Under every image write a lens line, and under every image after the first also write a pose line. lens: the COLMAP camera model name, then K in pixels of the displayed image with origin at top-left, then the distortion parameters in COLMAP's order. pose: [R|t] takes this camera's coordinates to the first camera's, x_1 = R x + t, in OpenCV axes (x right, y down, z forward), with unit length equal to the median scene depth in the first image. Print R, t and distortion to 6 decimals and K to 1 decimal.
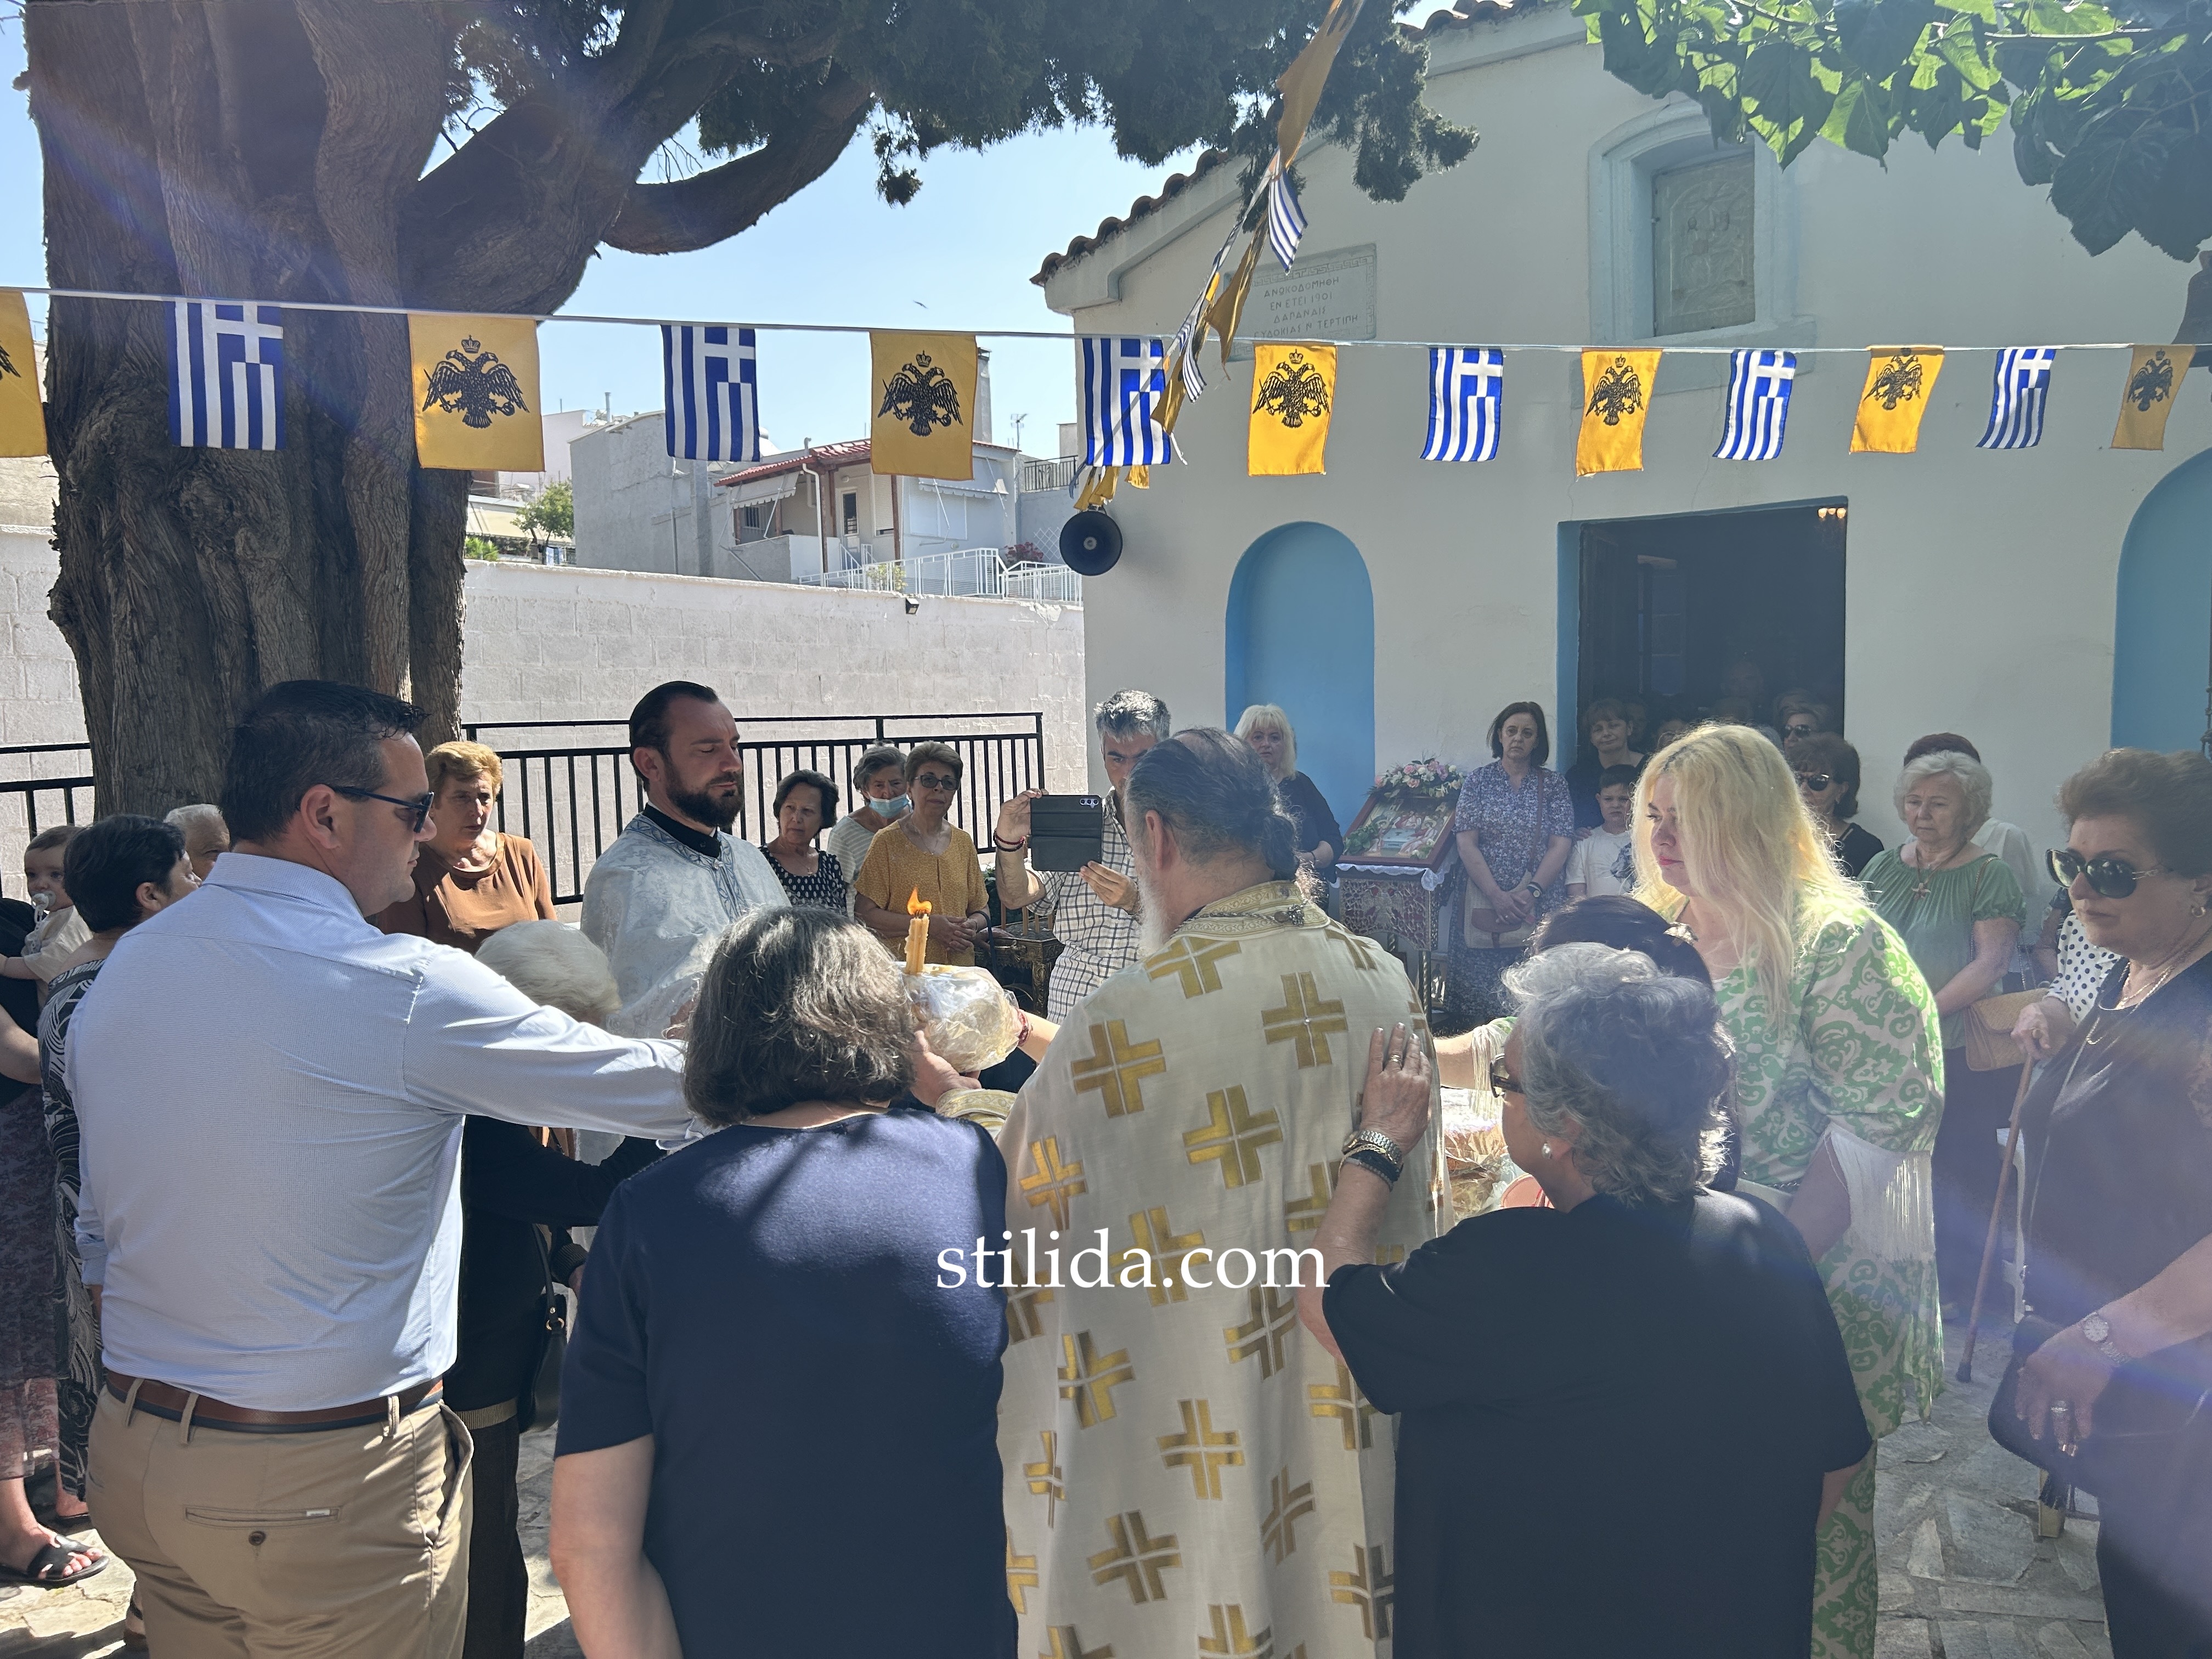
lens RADIAL K [[1679.9, 0, 1097.6], [0, 1679.9, 849.2], [0, 0, 1]] dist [0.056585, -0.057930]
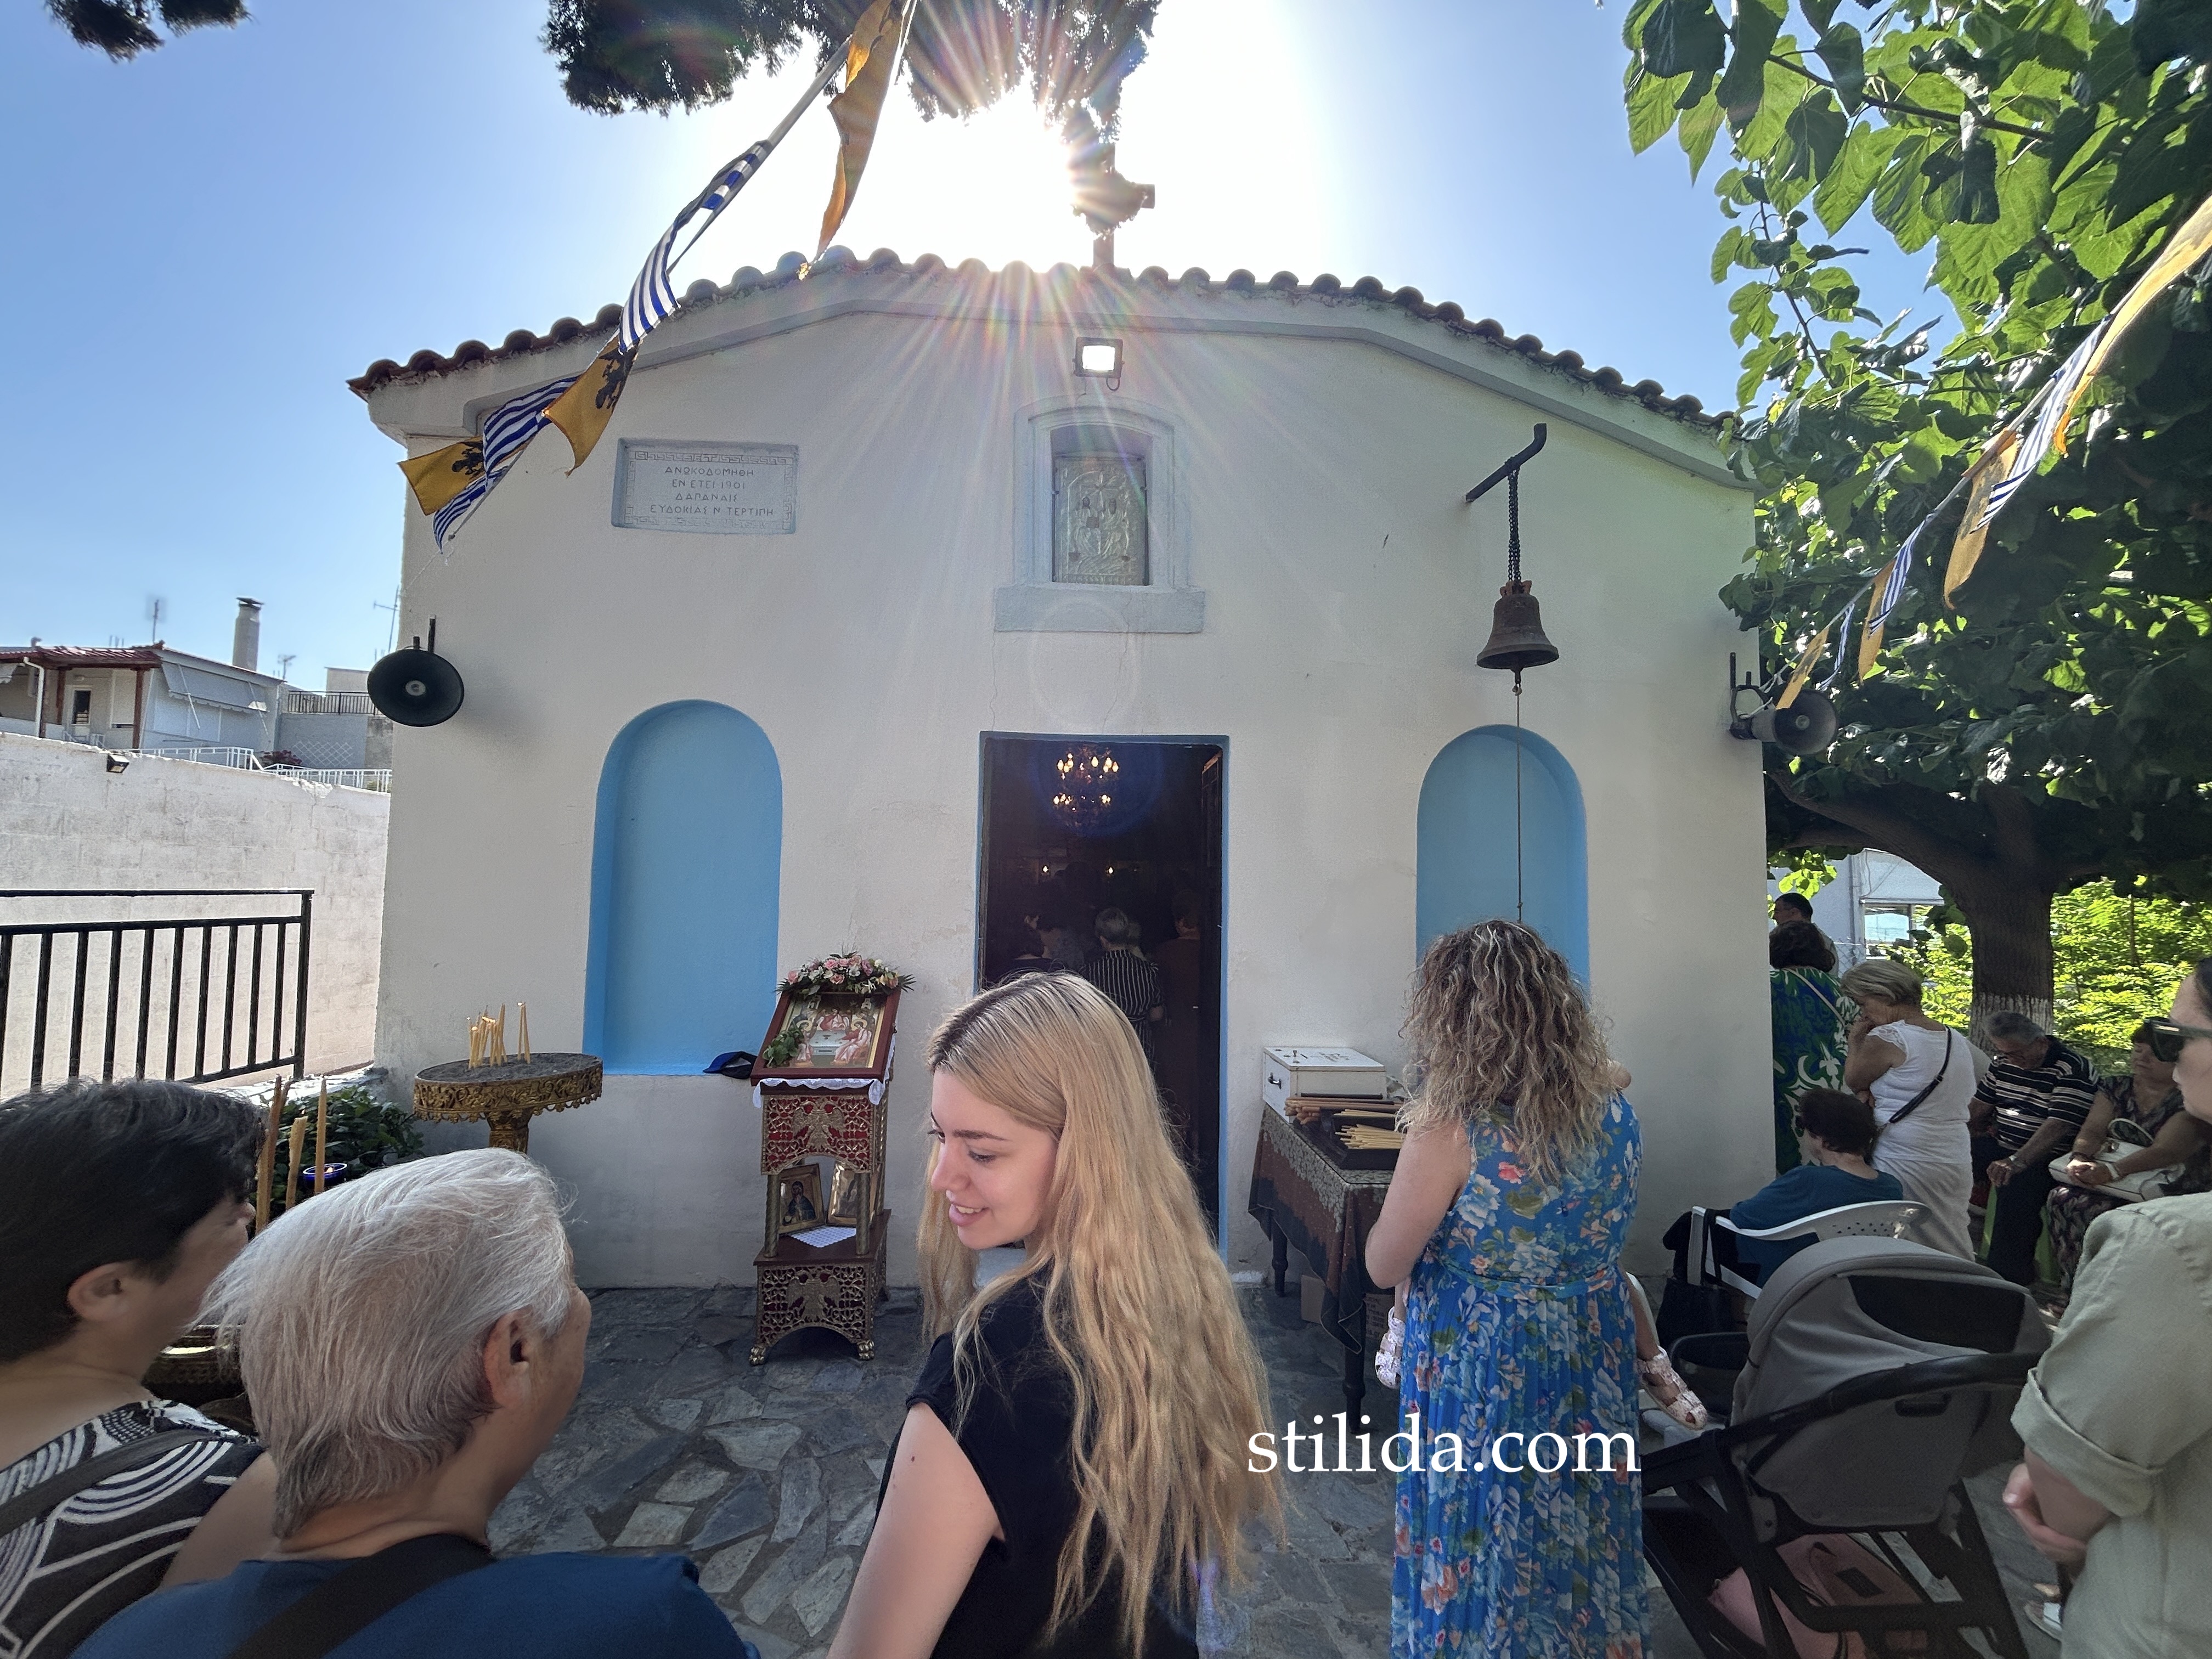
lens RADIAL K [[903.1, 0, 1112.0], [0, 903.1, 824.8], [0, 0, 1]] dist [0.002797, -0.000464]
pose [[0.759835, 0.073744, 0.645920, -0.045877], [0.028726, 0.988767, -0.146679, -0.071692], [-0.649481, 0.130006, 0.749181, 0.791541]]
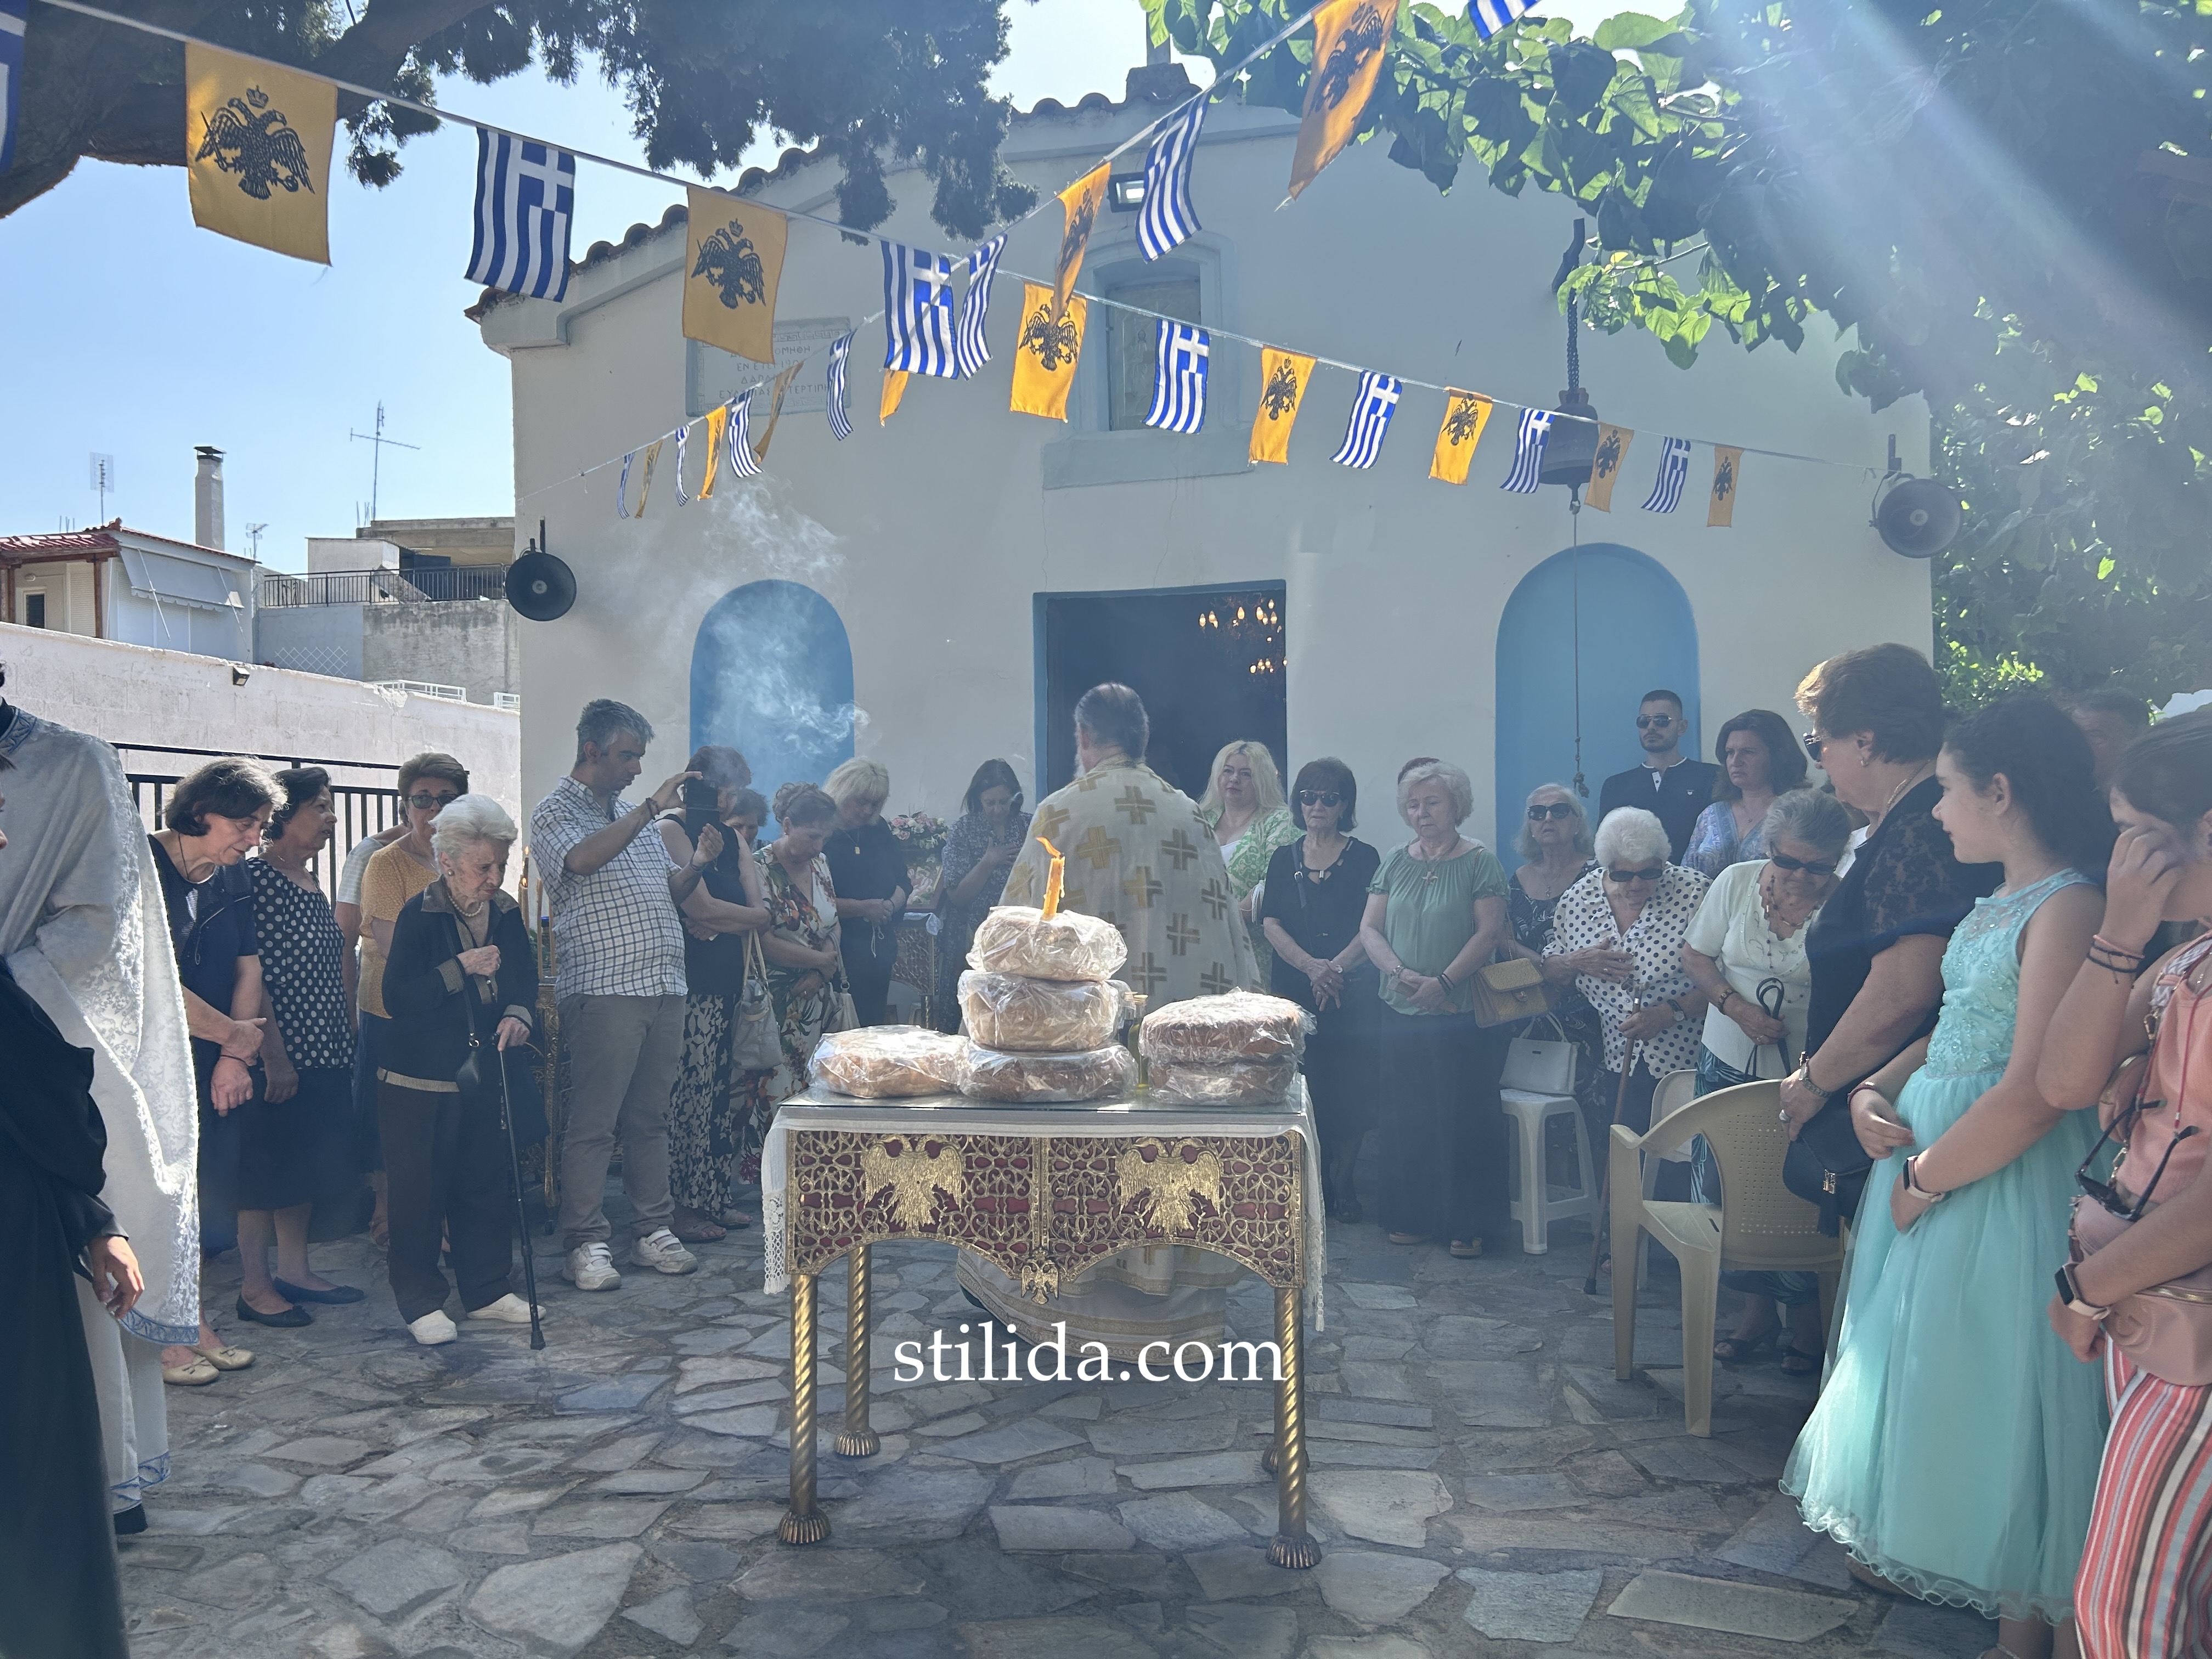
lens RADIAL K [[1679.9, 0, 1101.6], [0, 1679.9, 831.5], [0, 0, 1]] dist [0.056585, -0.057930]
pose [[0.905887, 0.012743, 0.423327, -0.205789], [0.031663, 0.994712, -0.097698, 0.095121], [-0.422334, 0.101907, 0.900694, 0.061545]]
